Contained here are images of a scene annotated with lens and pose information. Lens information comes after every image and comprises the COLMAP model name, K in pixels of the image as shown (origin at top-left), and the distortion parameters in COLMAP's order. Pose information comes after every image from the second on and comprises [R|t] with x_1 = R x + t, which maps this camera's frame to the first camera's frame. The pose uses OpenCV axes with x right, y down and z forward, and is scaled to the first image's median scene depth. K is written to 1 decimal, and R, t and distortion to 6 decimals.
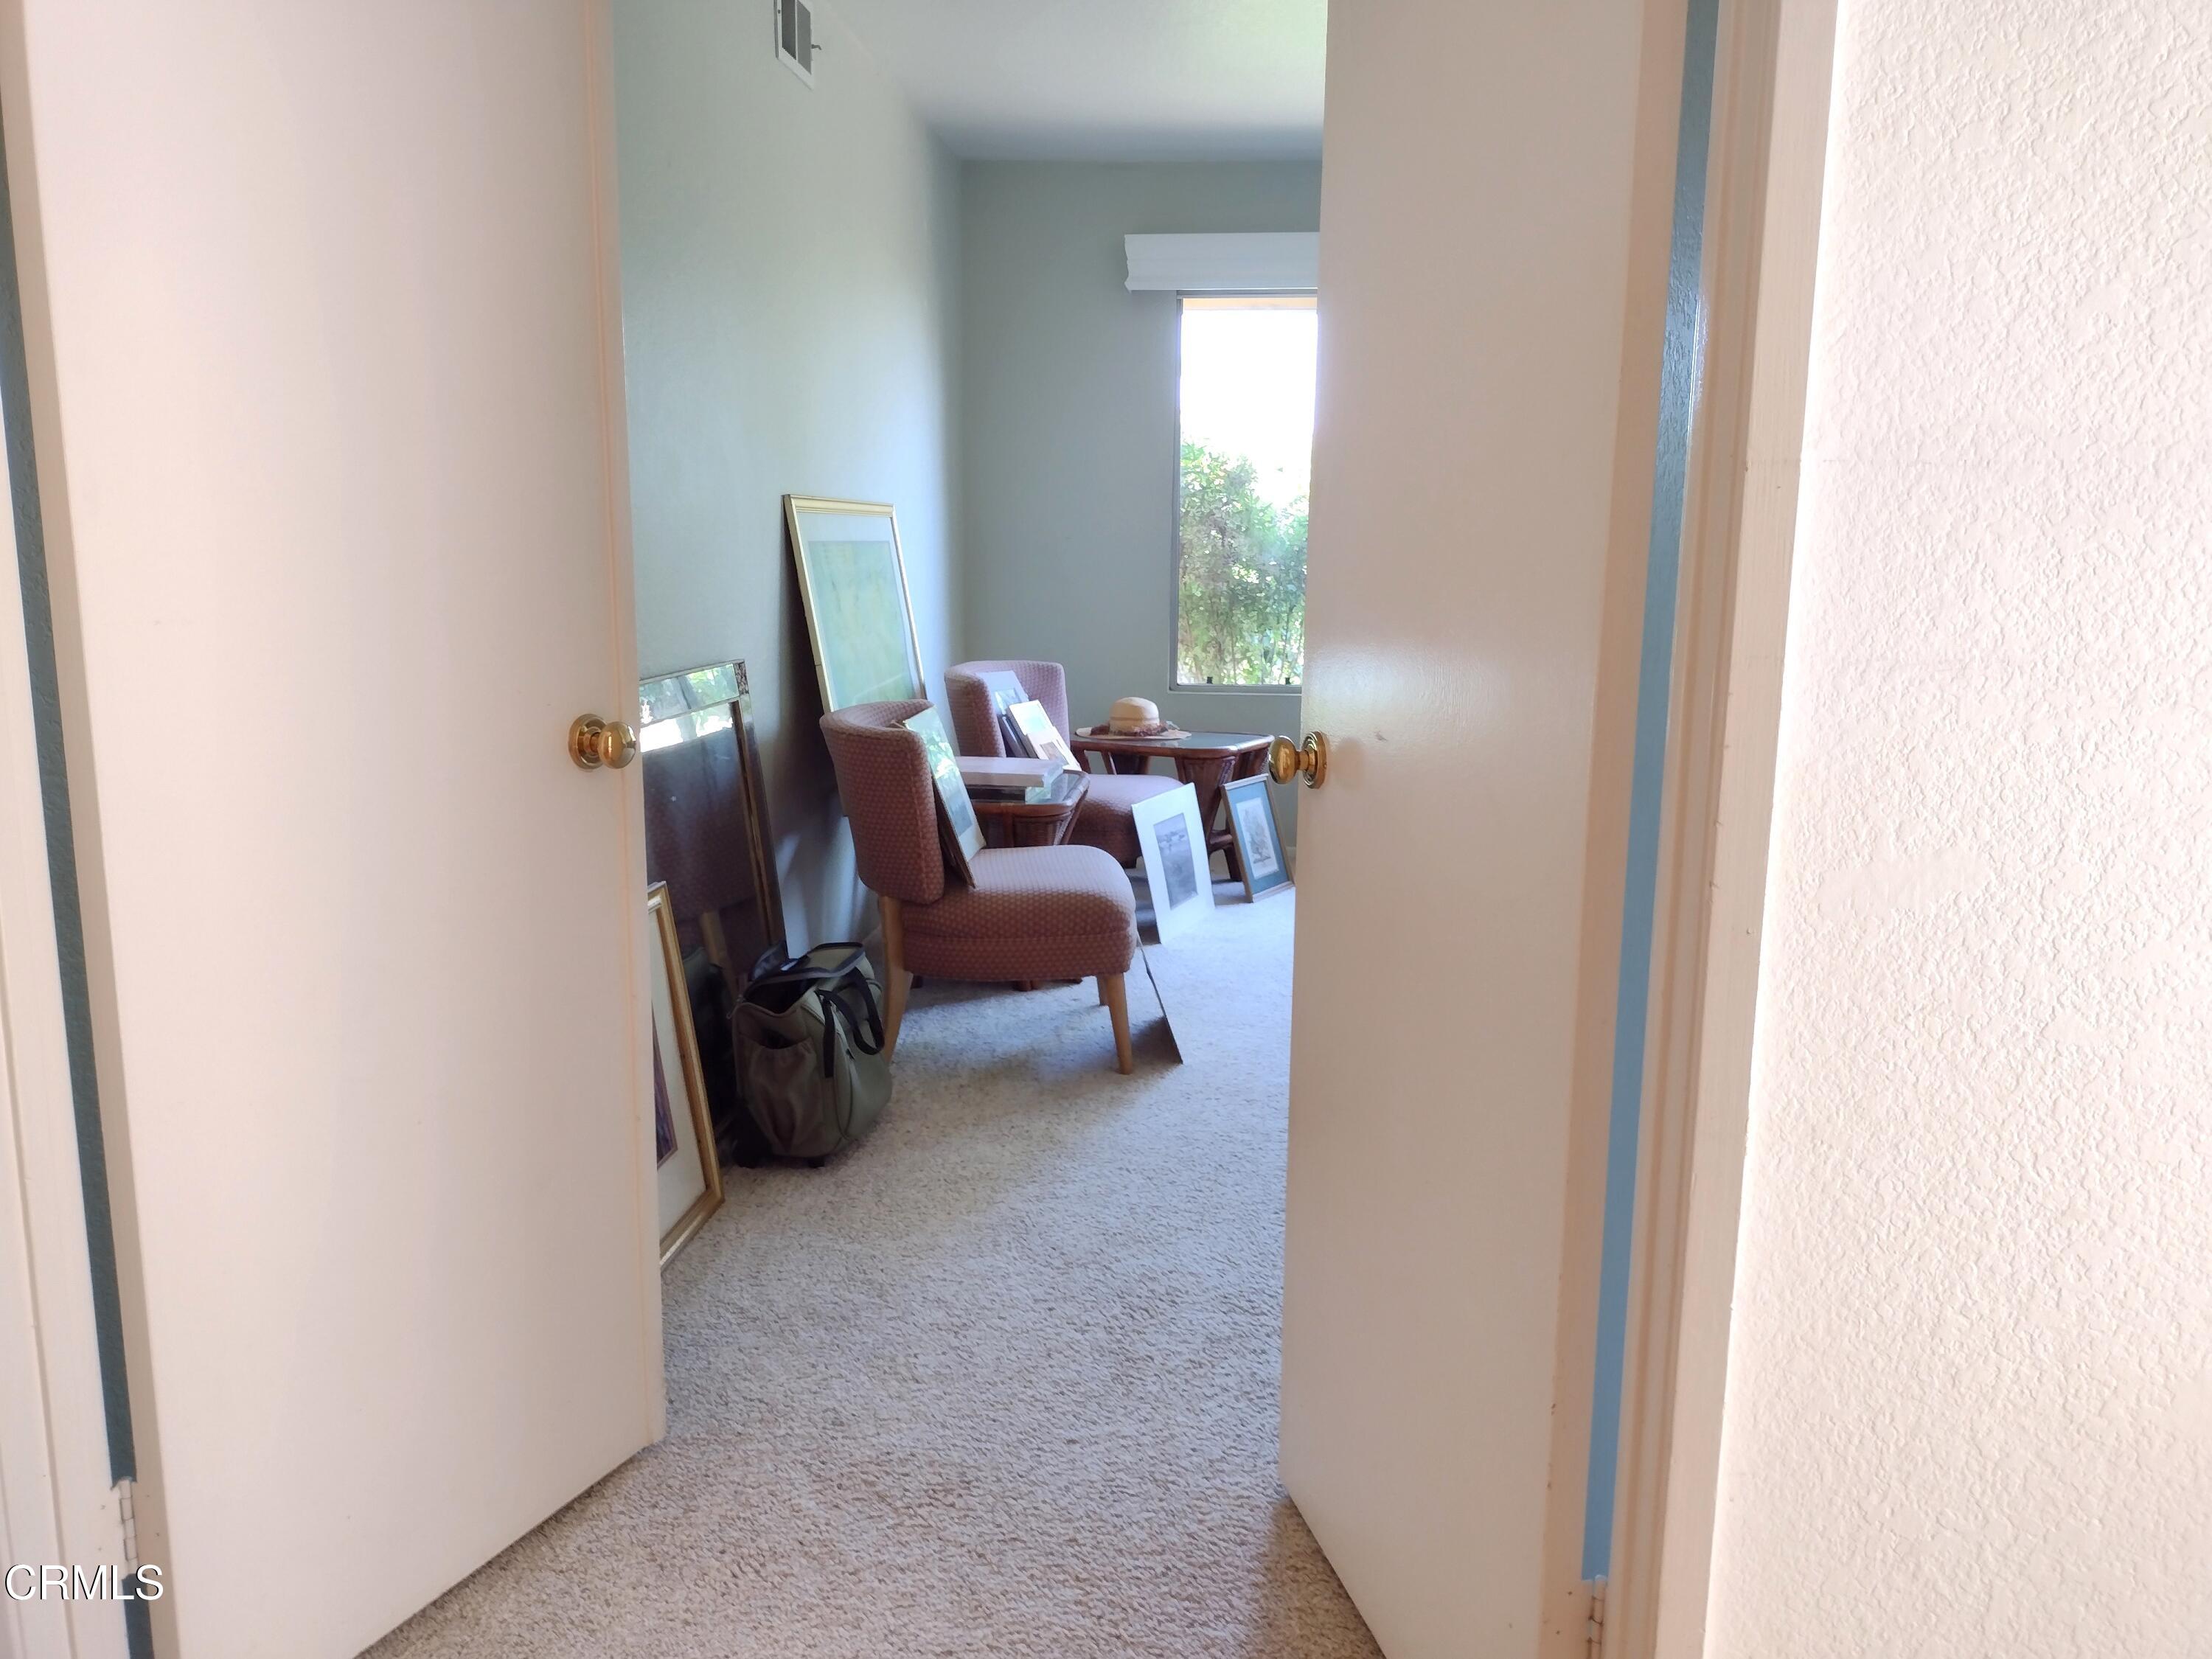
lens RADIAL K [[1650.4, 0, 1102.6], [0, 1650.4, 834.3], [0, 0, 1]] dist [0.025068, -0.039620]
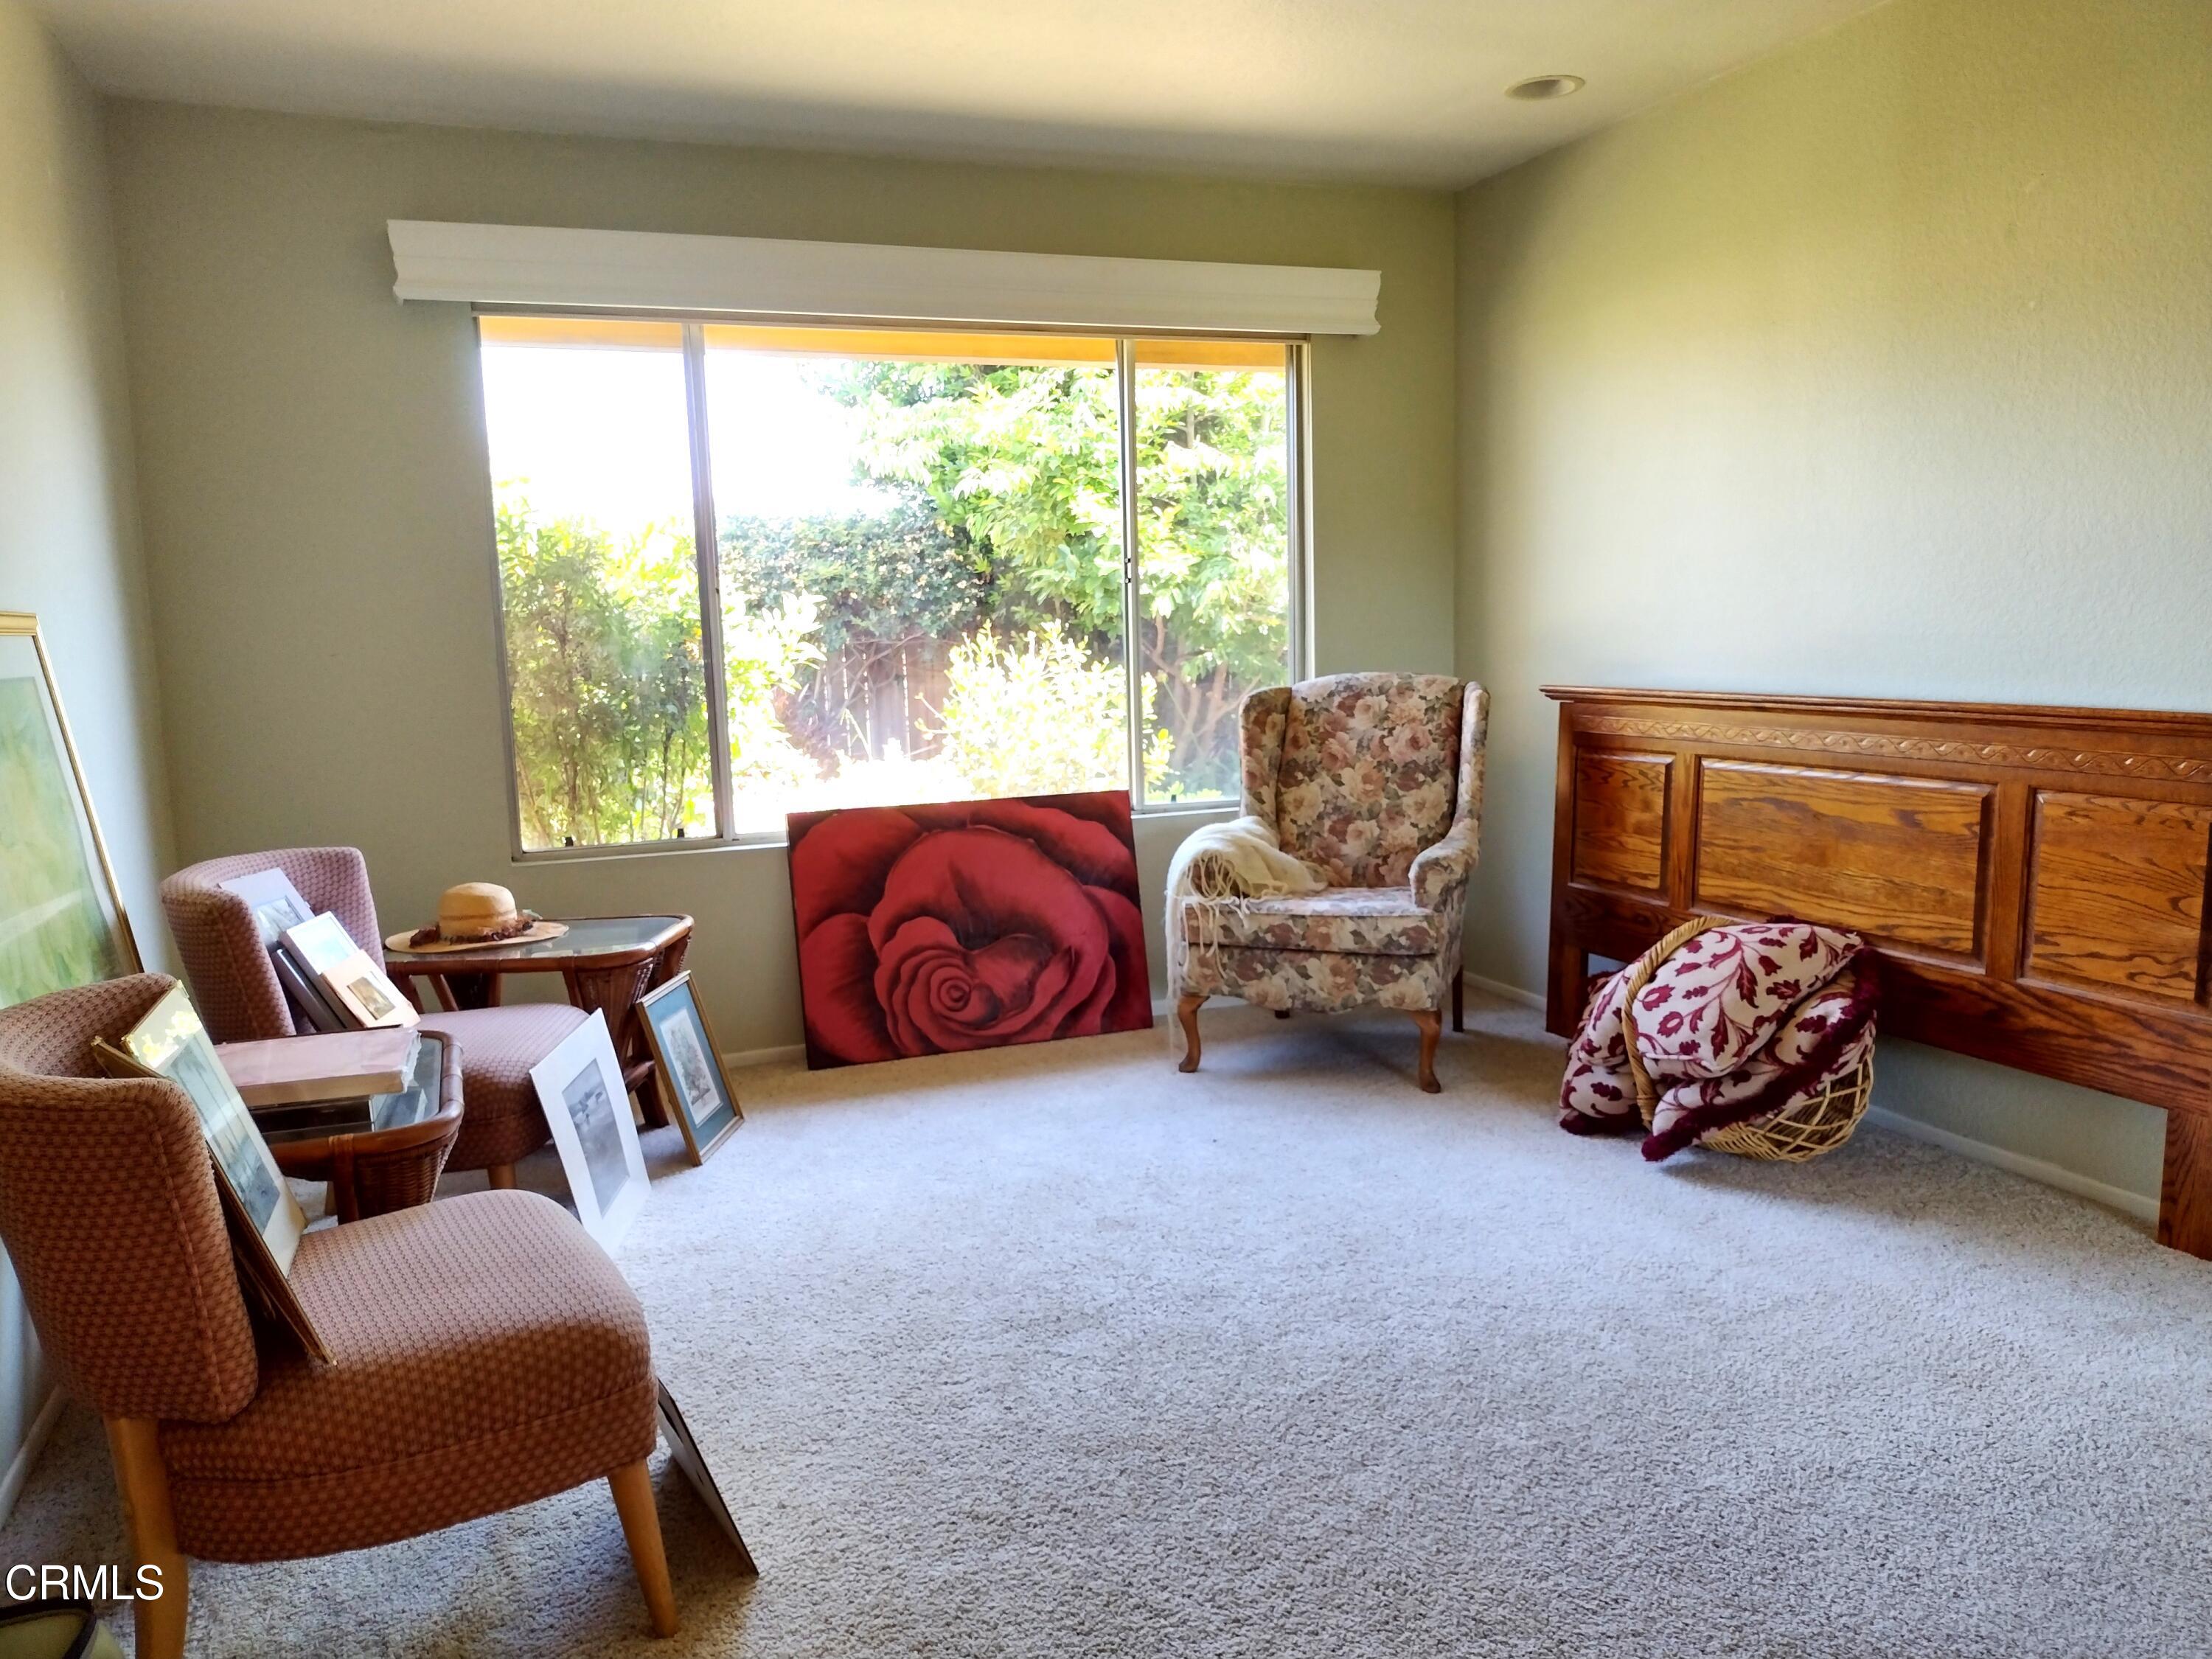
lens RADIAL K [[1650.4, 0, 1111.3], [0, 1650.4, 823.0], [0, 0, 1]] dist [0.025068, -0.039620]
pose [[0.893176, -0.096785, 0.439169, -0.046131], [0.122464, 0.992006, -0.030446, -0.057446], [-0.432711, 0.080976, 0.897889, 0.281874]]
